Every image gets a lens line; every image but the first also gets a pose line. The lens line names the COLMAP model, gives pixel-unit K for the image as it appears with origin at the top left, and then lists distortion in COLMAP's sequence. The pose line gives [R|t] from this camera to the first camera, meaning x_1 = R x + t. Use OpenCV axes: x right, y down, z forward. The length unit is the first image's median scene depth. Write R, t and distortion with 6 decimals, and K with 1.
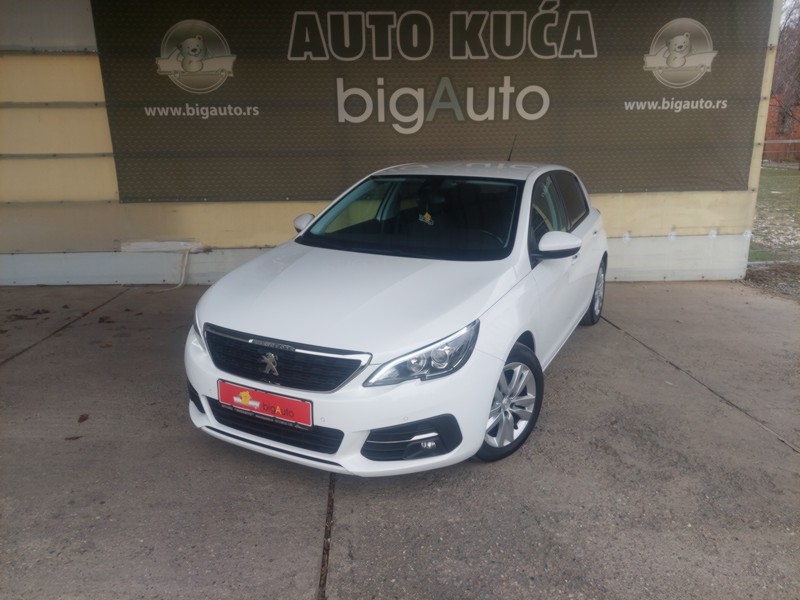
lens RADIAL K [[566.7, 0, 407.9], [0, 566.7, 297.2], [0, 0, 1]] dist [0.038244, -0.016042]
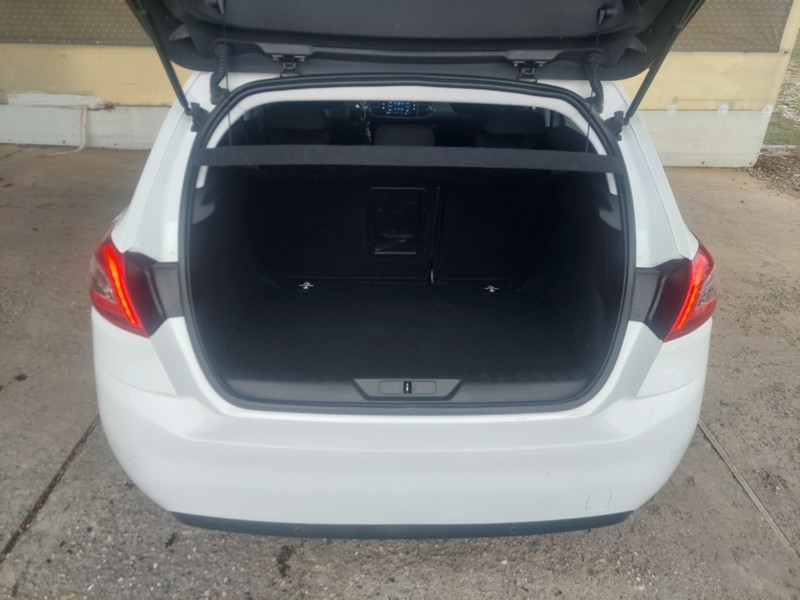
lens RADIAL K [[566.7, 0, 400.7], [0, 566.7, 287.0], [0, 0, 1]] dist [0.038244, -0.016042]
pose [[0.997451, 0.053418, -0.047300, 0.143744], [-0.040942, 0.971439, 0.233731, -0.041326], [0.058434, -0.231199, 0.971150, 0.140762]]
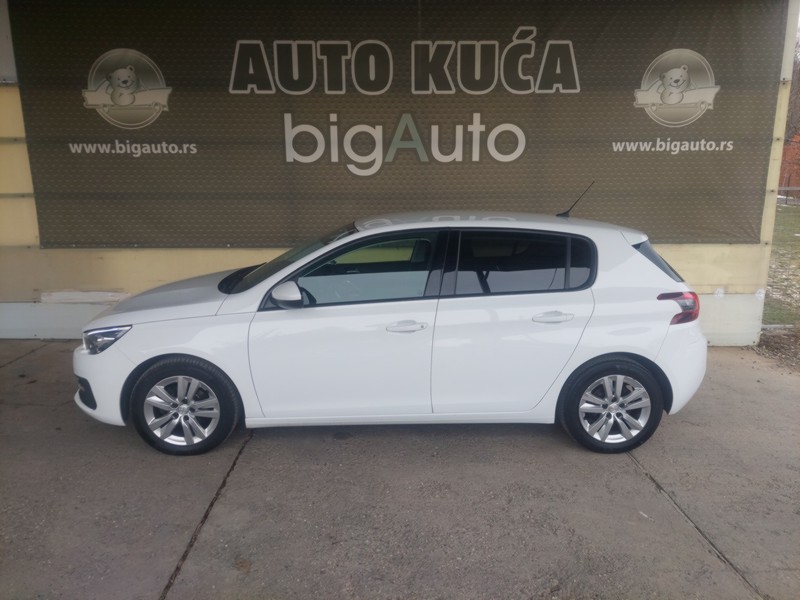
lens RADIAL K [[566.7, 0, 404.5], [0, 566.7, 293.9], [0, 0, 1]] dist [0.038244, -0.016042]
pose [[0.999052, 0.018545, -0.039393, 0.103202], [-0.020712, 0.998253, -0.055335, -0.057336], [0.038298, 0.056099, 0.997690, 0.134797]]
